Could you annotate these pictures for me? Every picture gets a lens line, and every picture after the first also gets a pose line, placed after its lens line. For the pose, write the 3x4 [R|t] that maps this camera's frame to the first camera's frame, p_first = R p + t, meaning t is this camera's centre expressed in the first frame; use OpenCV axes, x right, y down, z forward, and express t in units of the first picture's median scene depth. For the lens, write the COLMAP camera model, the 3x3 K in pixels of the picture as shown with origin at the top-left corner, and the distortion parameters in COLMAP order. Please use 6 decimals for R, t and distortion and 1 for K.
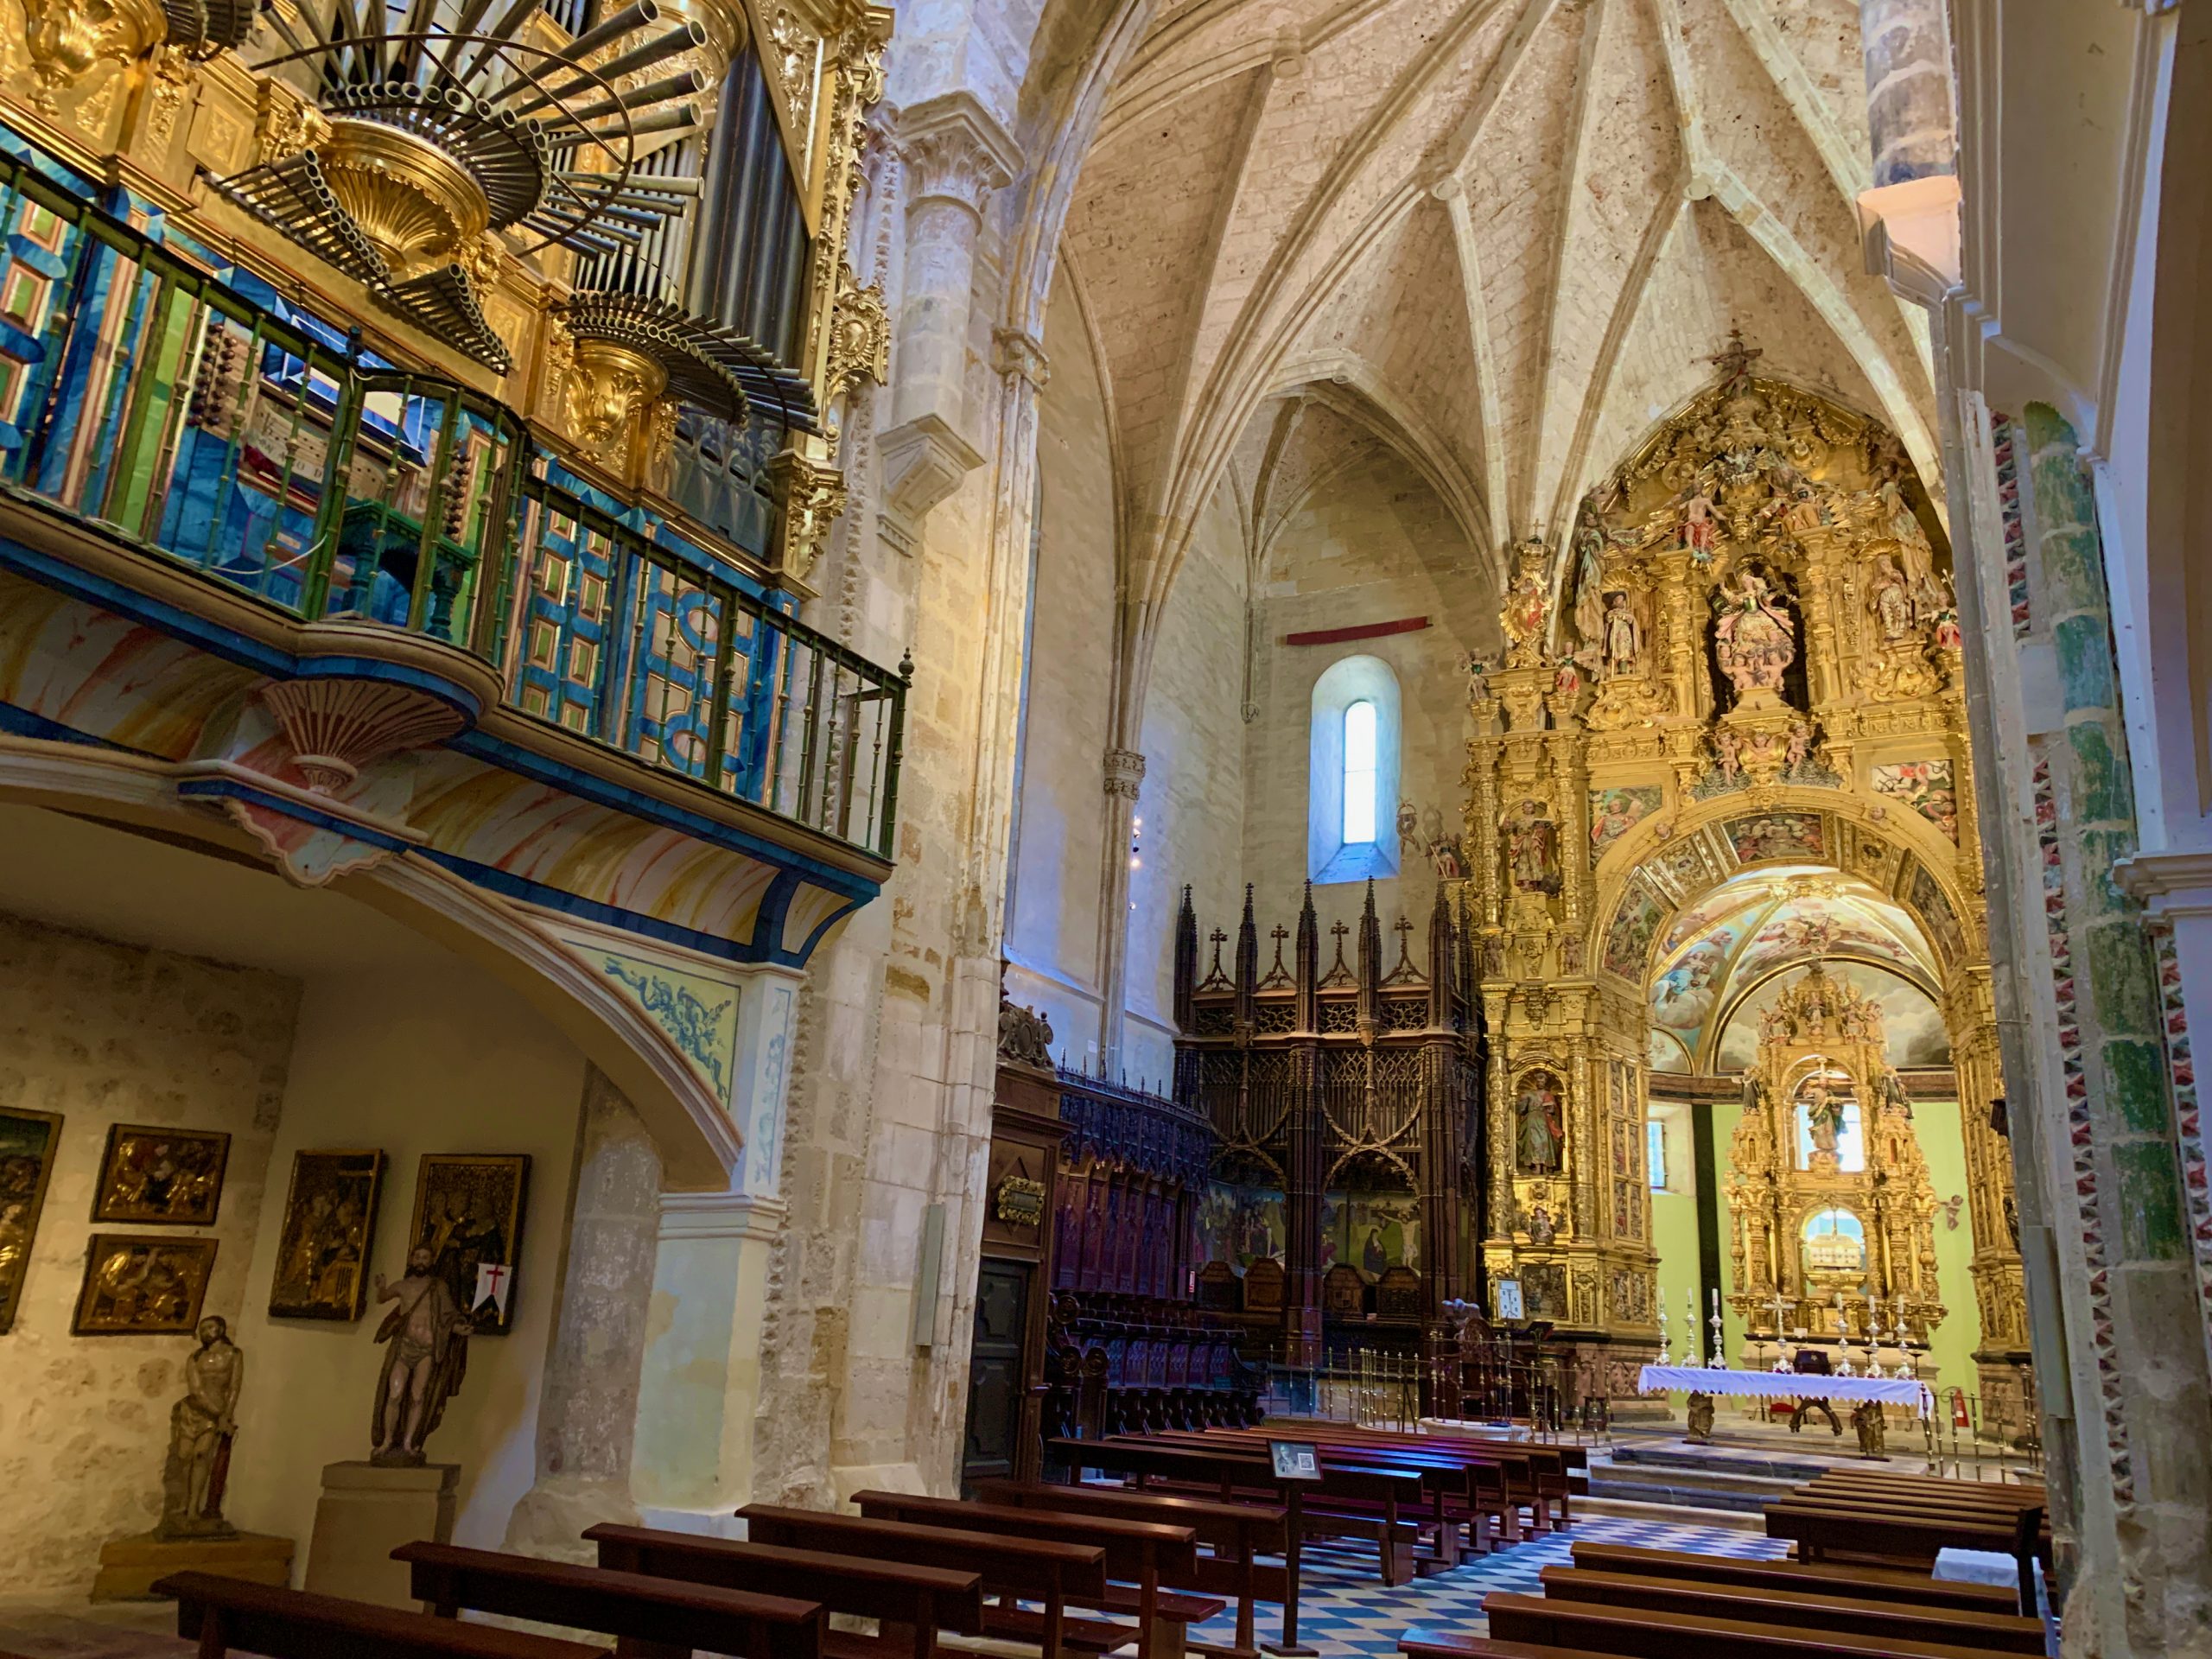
lens RADIAL K [[1677.5, 0, 1106.8], [0, 1677.5, 806.8], [0, 0, 1]] dist [0.028864, -0.032175]
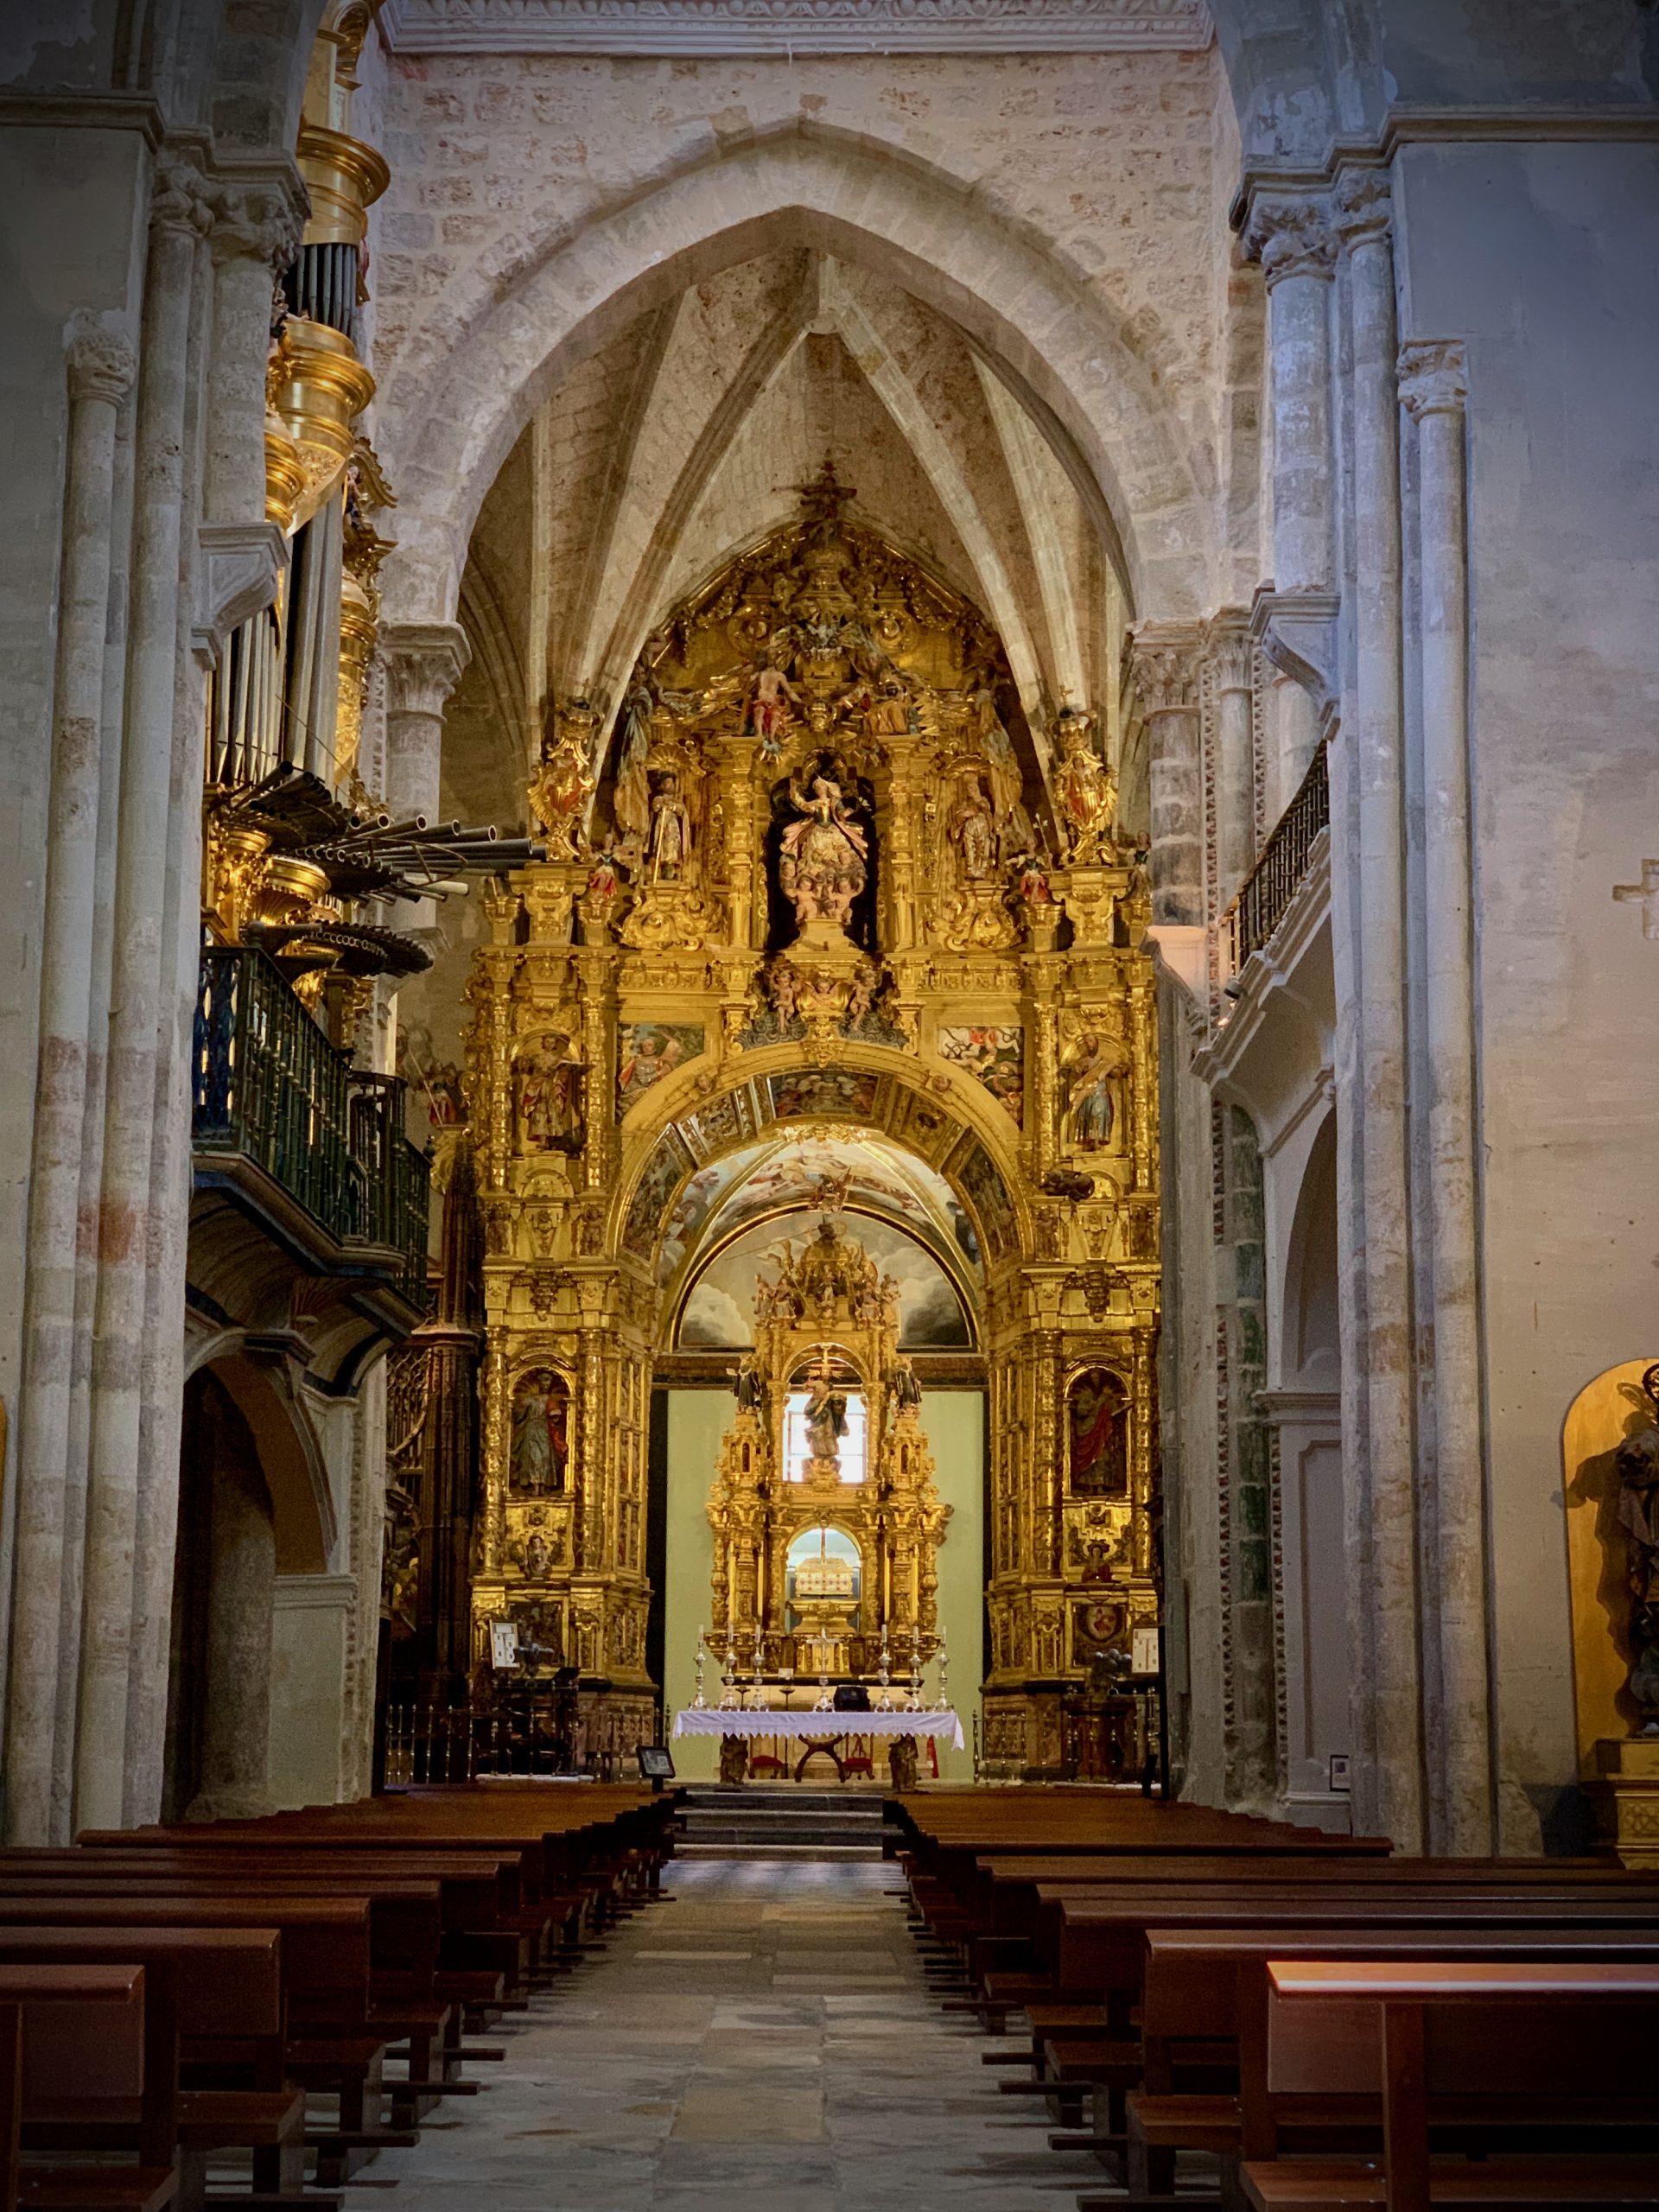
lens RADIAL K [[3024.4, 0, 811.6], [0, 3024.4, 1096.0], [0, 0, 1]] dist [0.032455, 0.000000]
pose [[0.900569, 0.046663, 0.432202, -0.258888], [-0.090074, 0.992676, 0.080509, -0.102353], [-0.425279, -0.111433, 0.898176, -0.348484]]
